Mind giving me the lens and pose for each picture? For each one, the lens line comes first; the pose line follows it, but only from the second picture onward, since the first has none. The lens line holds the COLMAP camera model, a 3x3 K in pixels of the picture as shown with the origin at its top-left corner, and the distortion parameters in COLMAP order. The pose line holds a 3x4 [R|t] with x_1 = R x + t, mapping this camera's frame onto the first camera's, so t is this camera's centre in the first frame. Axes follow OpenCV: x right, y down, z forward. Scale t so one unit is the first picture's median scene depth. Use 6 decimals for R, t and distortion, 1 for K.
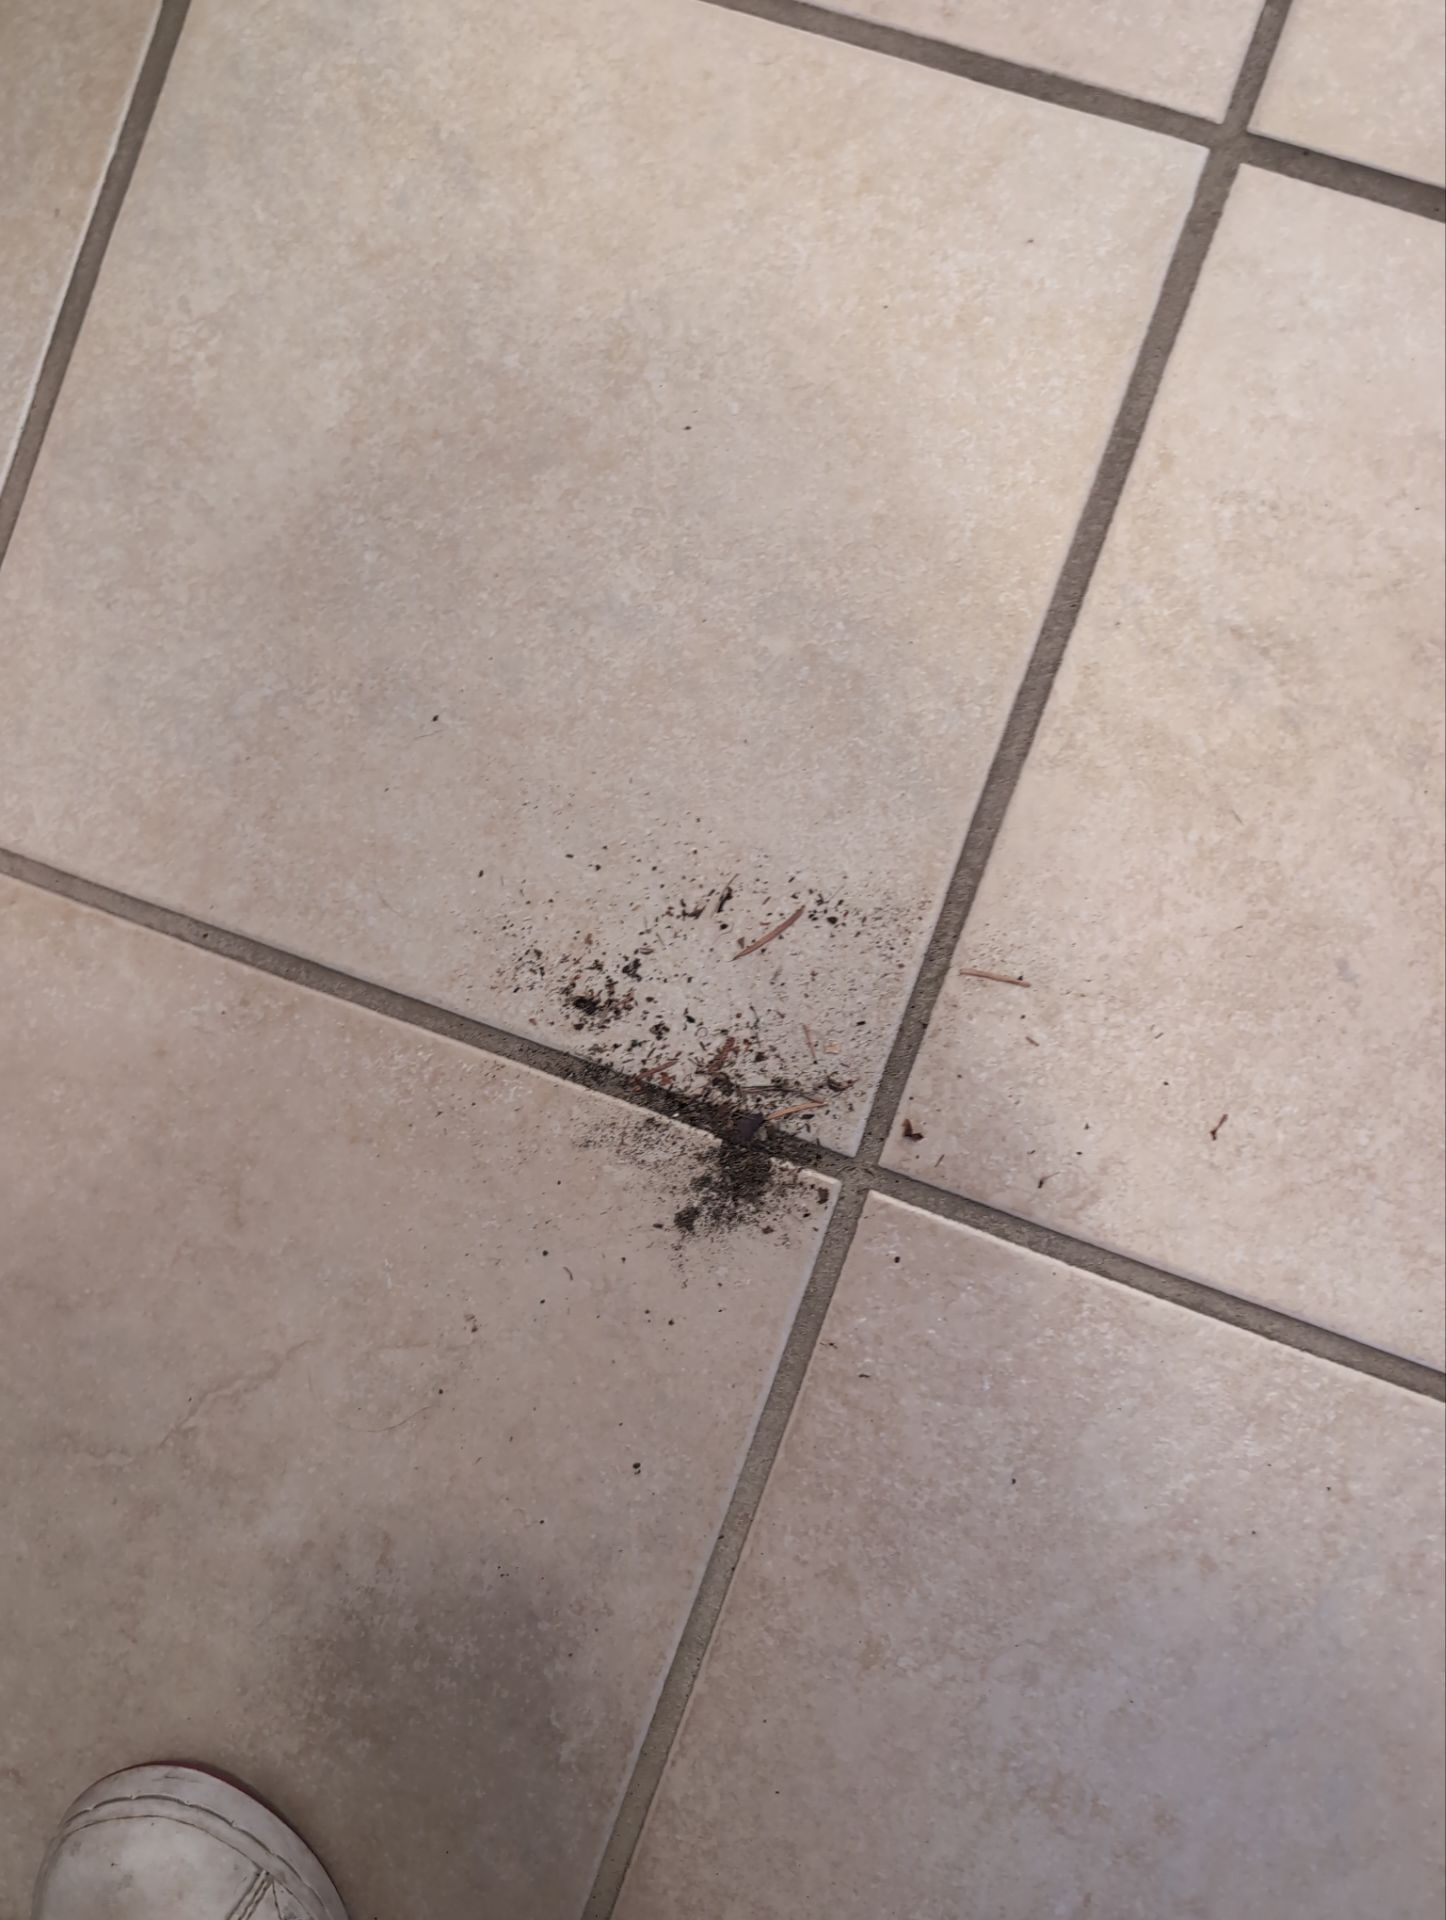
lens RADIAL K [[1637.9, 0, 725.4], [0, 1637.9, 961.5], [0, 0, 1]] dist [0.030202, -0.051742]
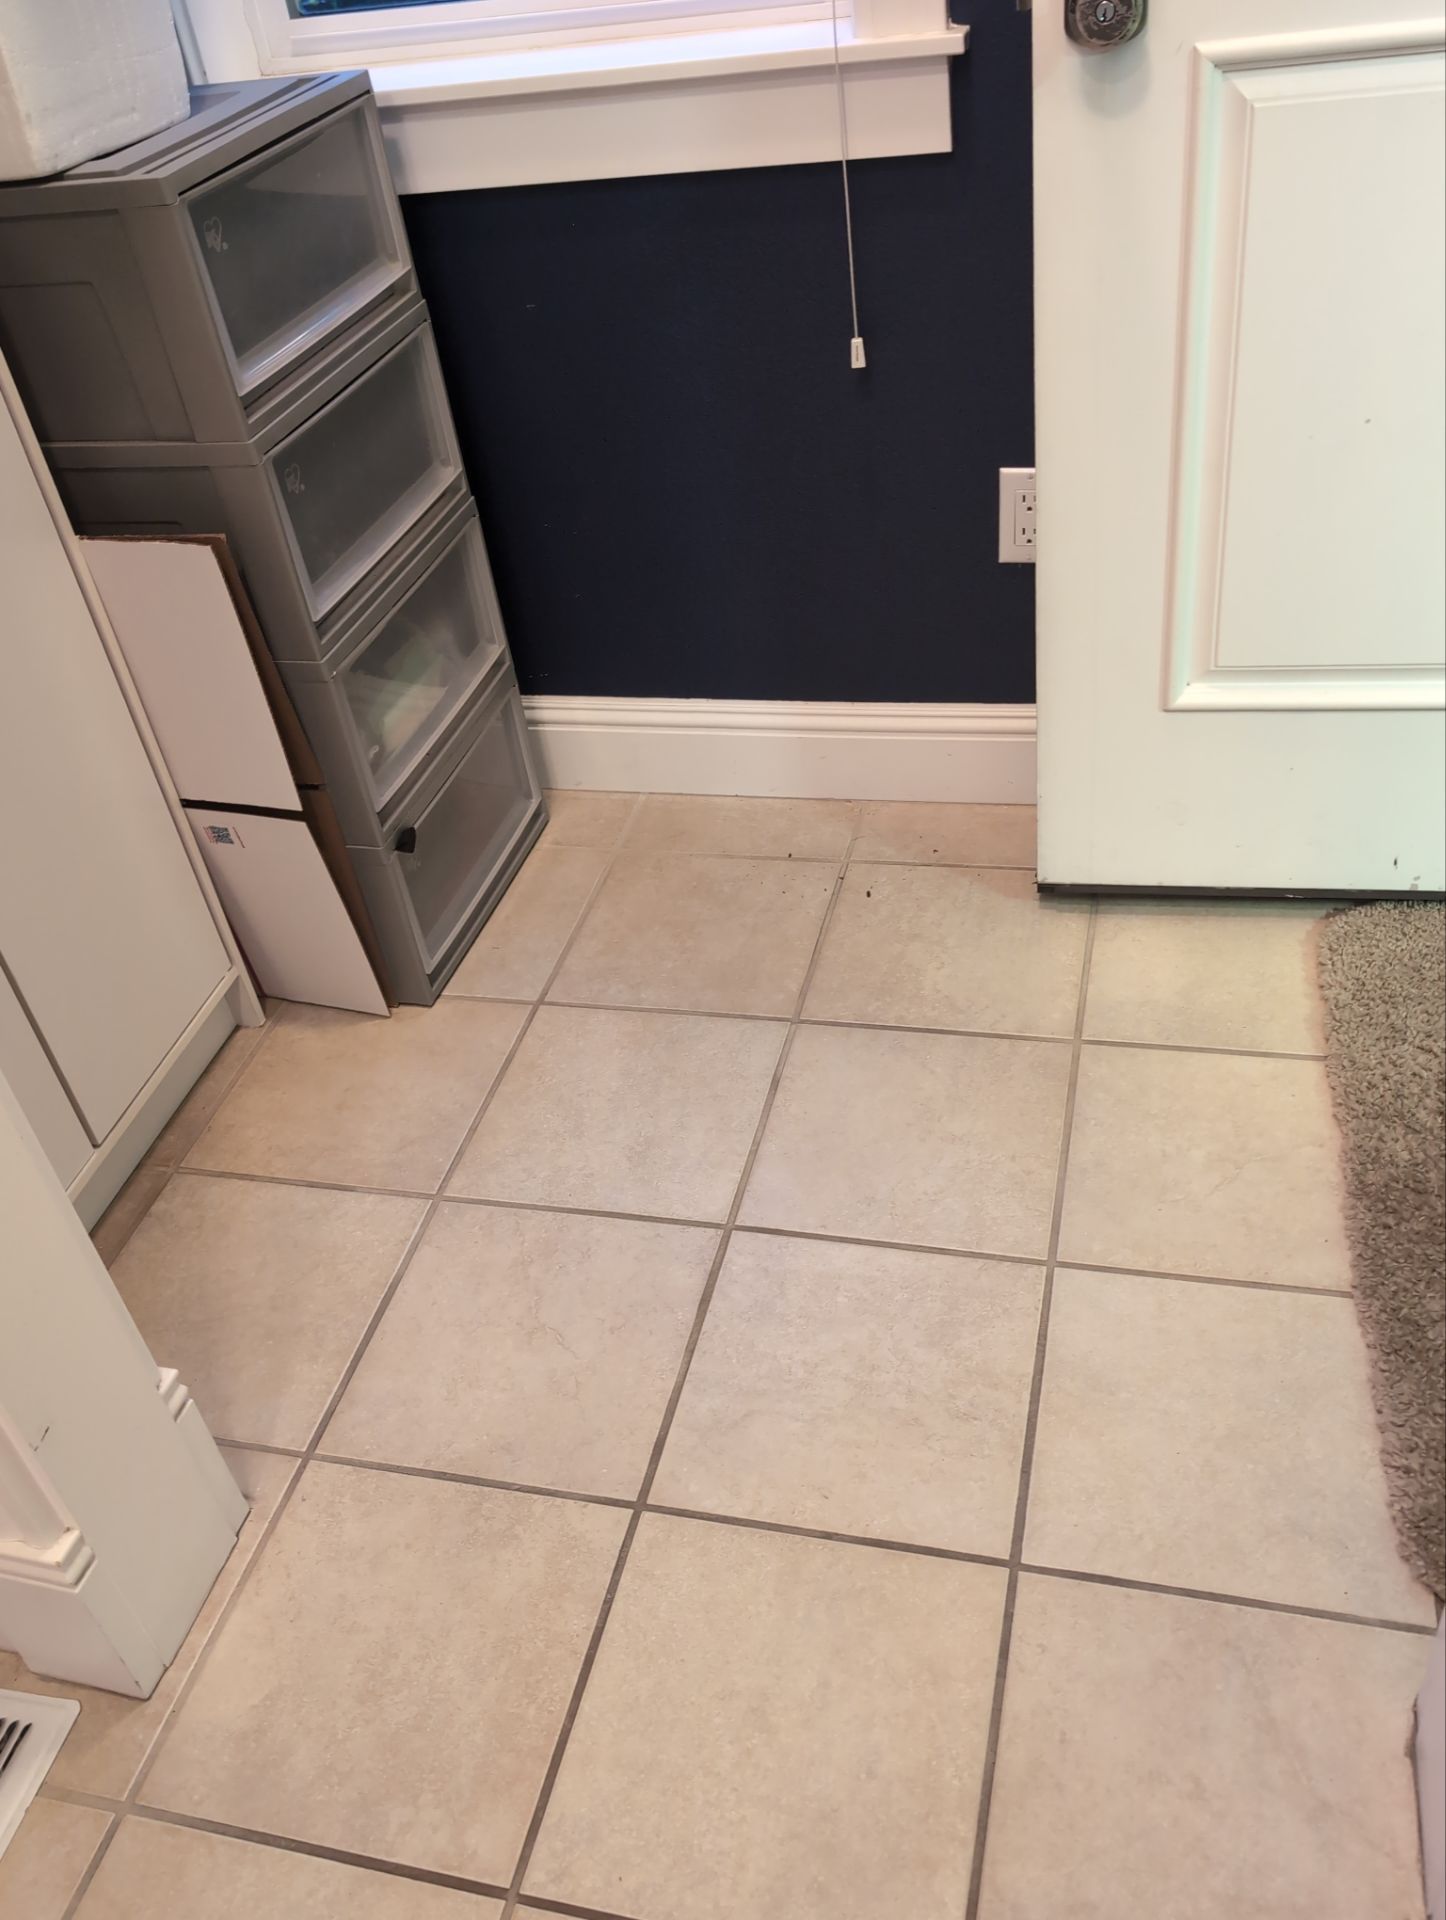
lens RADIAL K [[1637.9, 0, 725.4], [0, 1637.9, 961.5], [0, 0, 1]] dist [0.030202, -0.051742]
pose [[-0.967535, 0.241819, 0.073480, 0.322126], [-0.095998, -0.620579, 0.778246, -1.947876], [0.233795, 0.745926, 0.623646, -1.596587]]
